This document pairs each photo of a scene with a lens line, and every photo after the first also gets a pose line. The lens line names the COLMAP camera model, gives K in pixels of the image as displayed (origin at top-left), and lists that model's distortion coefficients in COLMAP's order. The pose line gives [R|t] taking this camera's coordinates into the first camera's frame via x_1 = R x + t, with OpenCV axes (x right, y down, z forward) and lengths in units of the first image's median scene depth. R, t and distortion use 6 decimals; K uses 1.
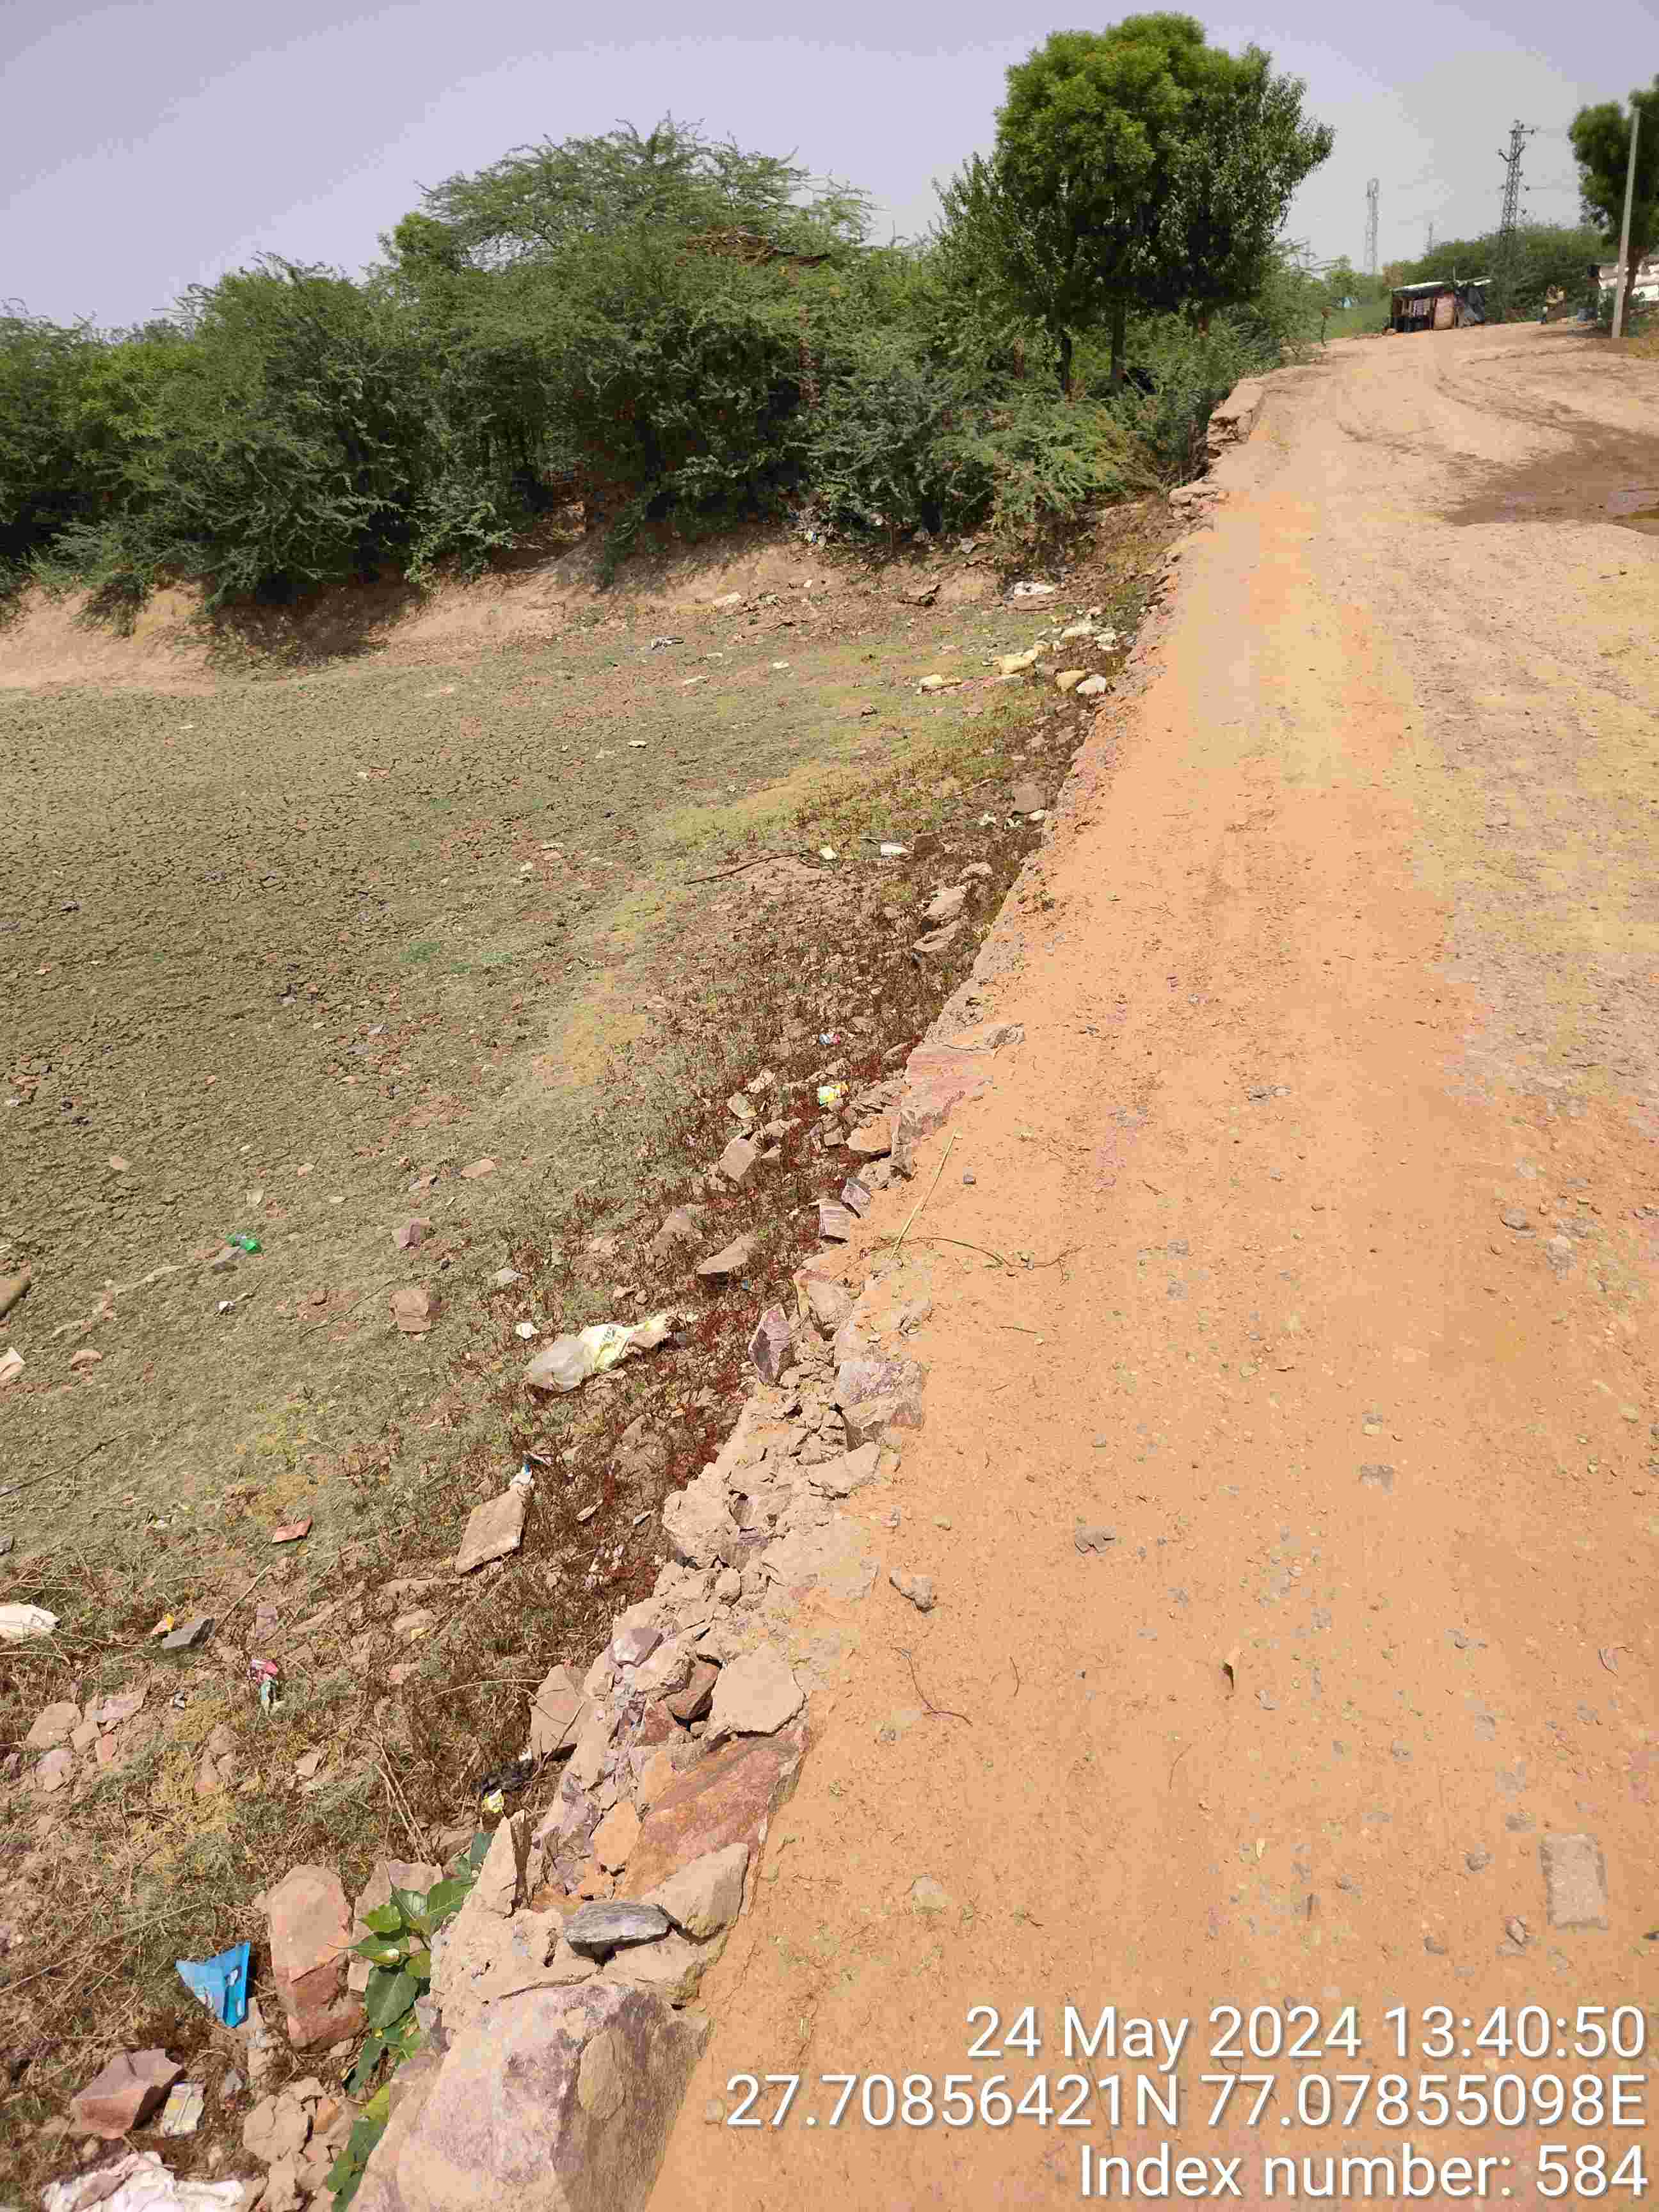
lens RADIAL K [[1658.1, 0, 829.5], [0, 1658.1, 1106.0], [0, 0, 1]] dist [0.050707, -0.009343]
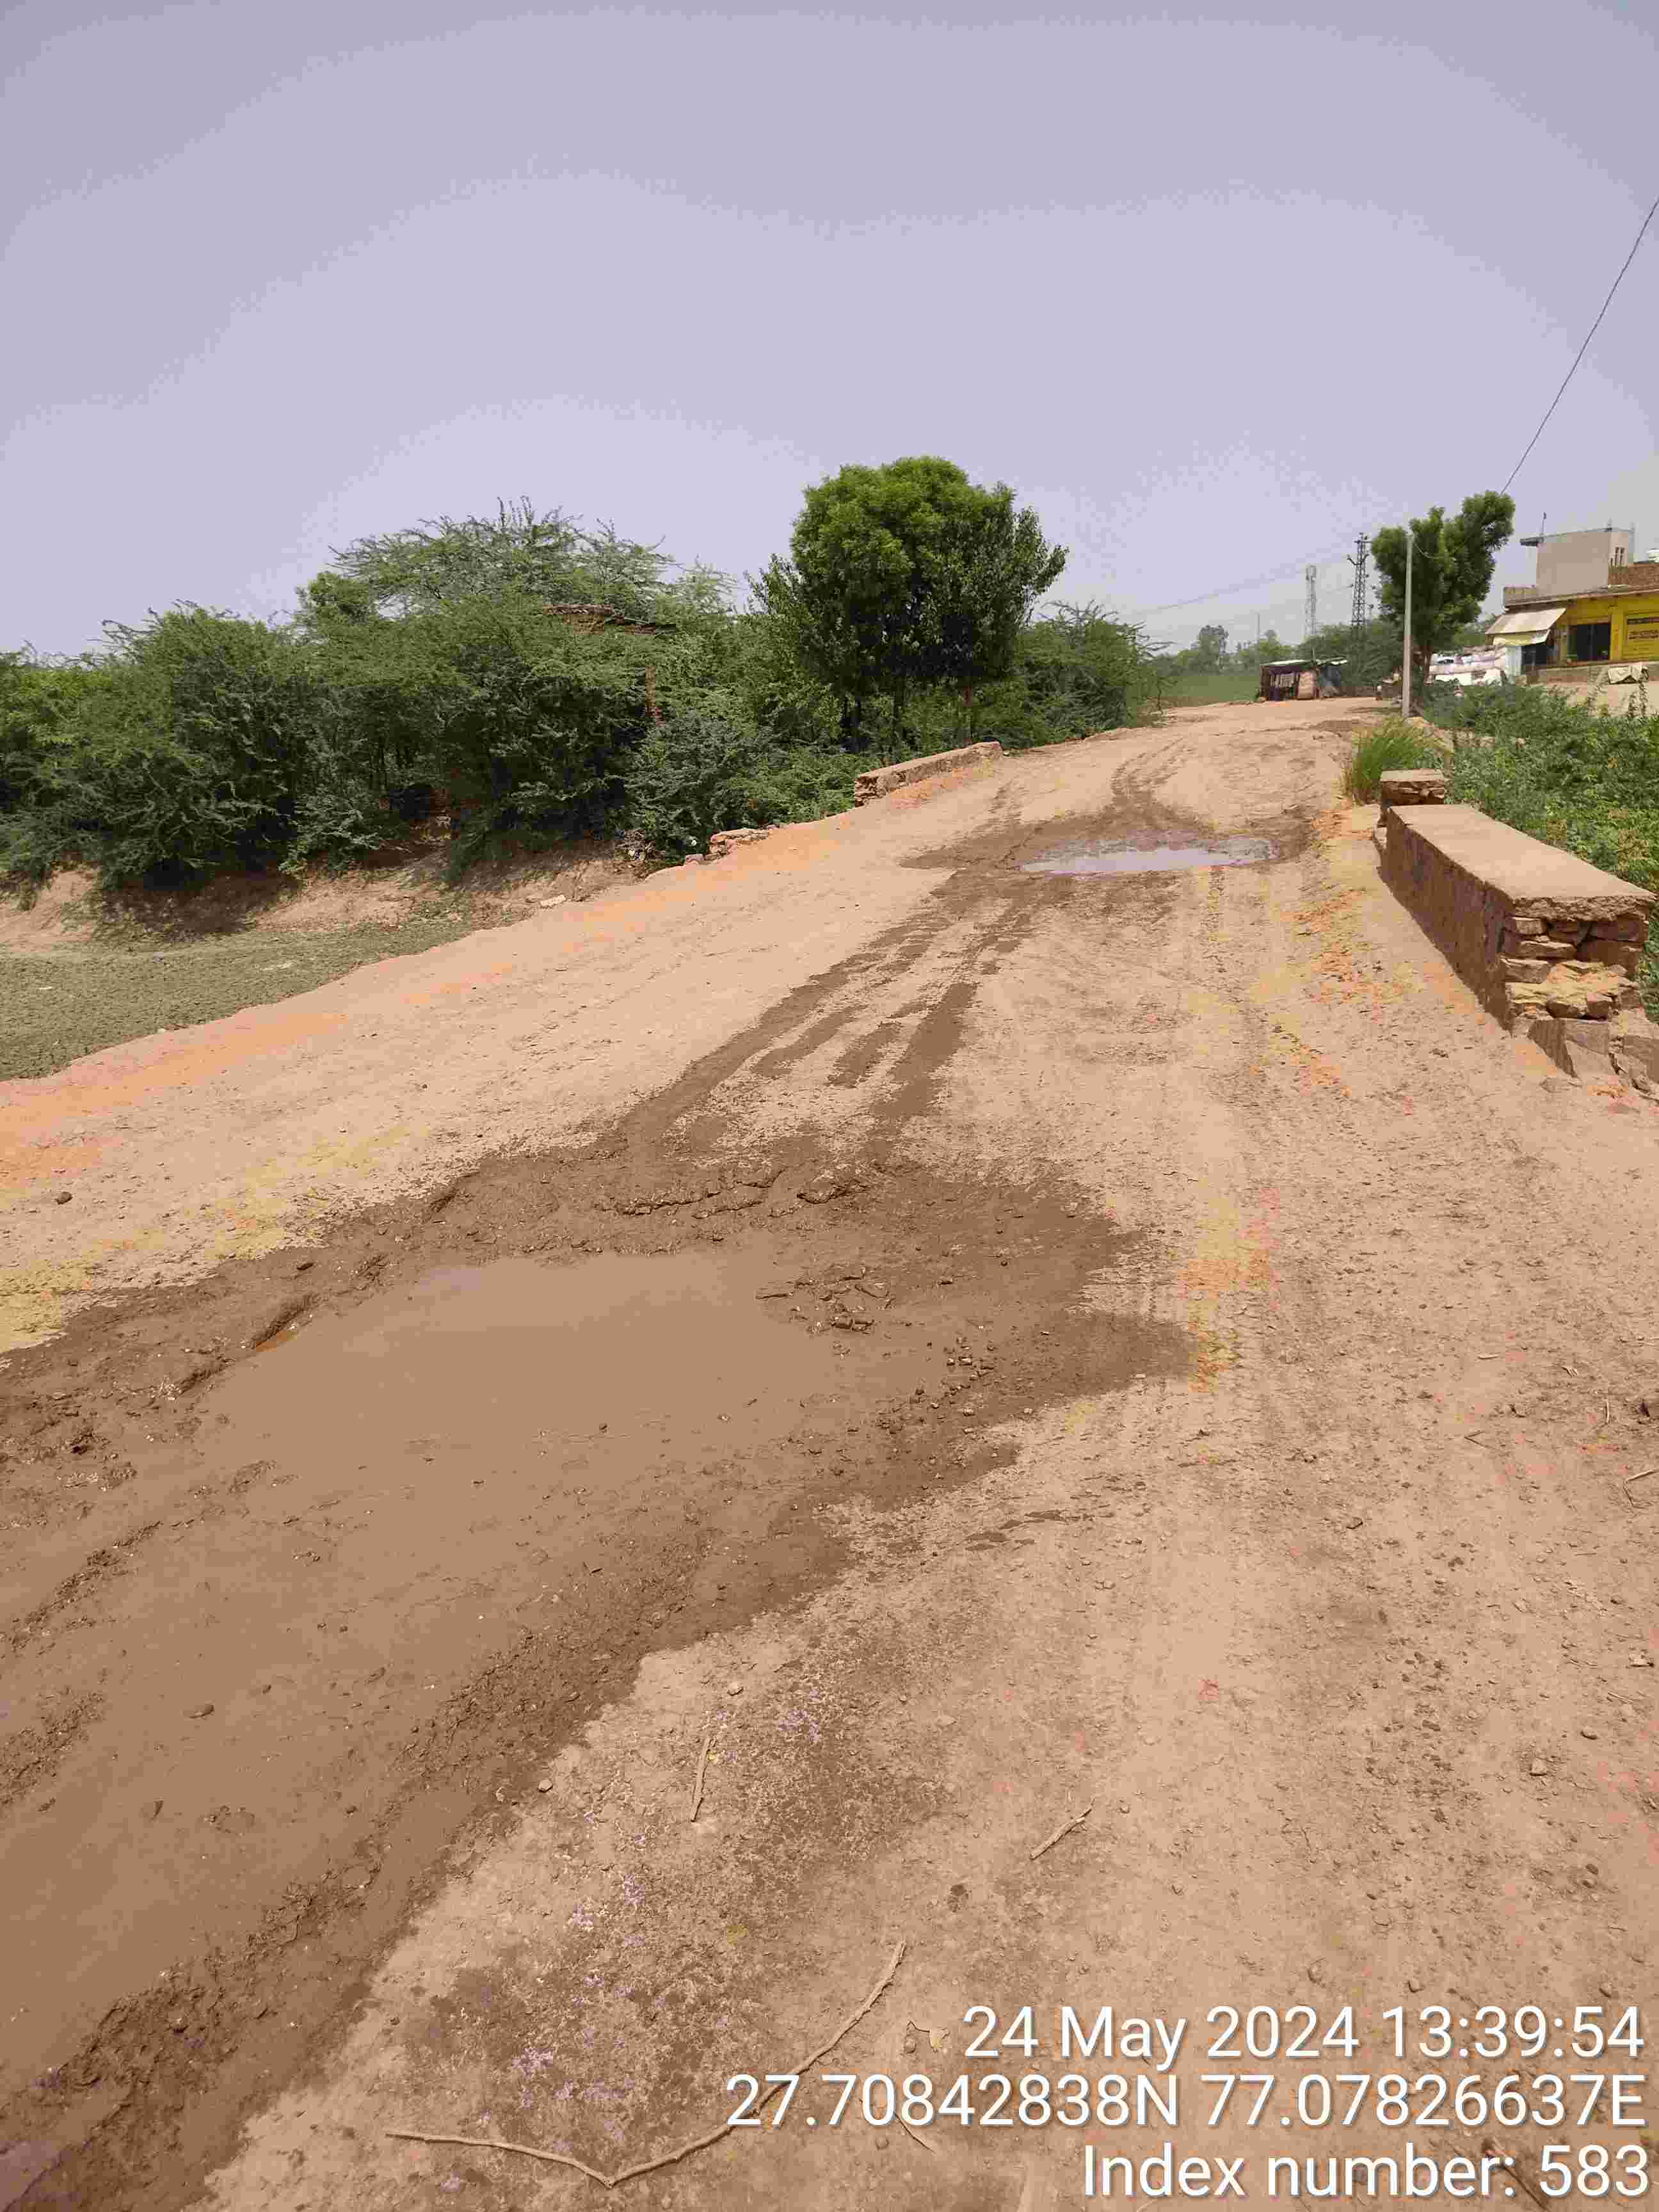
lens RADIAL K [[1614.4, 0, 829.5], [0, 1614.4, 1106.0], [0, 0, 1]] dist [0.163667, -0.184071]
pose [[0.999196, 0.039306, 0.007873, 0.119111], [-0.037359, 0.984277, -0.172636, 0.020861], [-0.014535, 0.172203, 0.984954, -0.079265]]
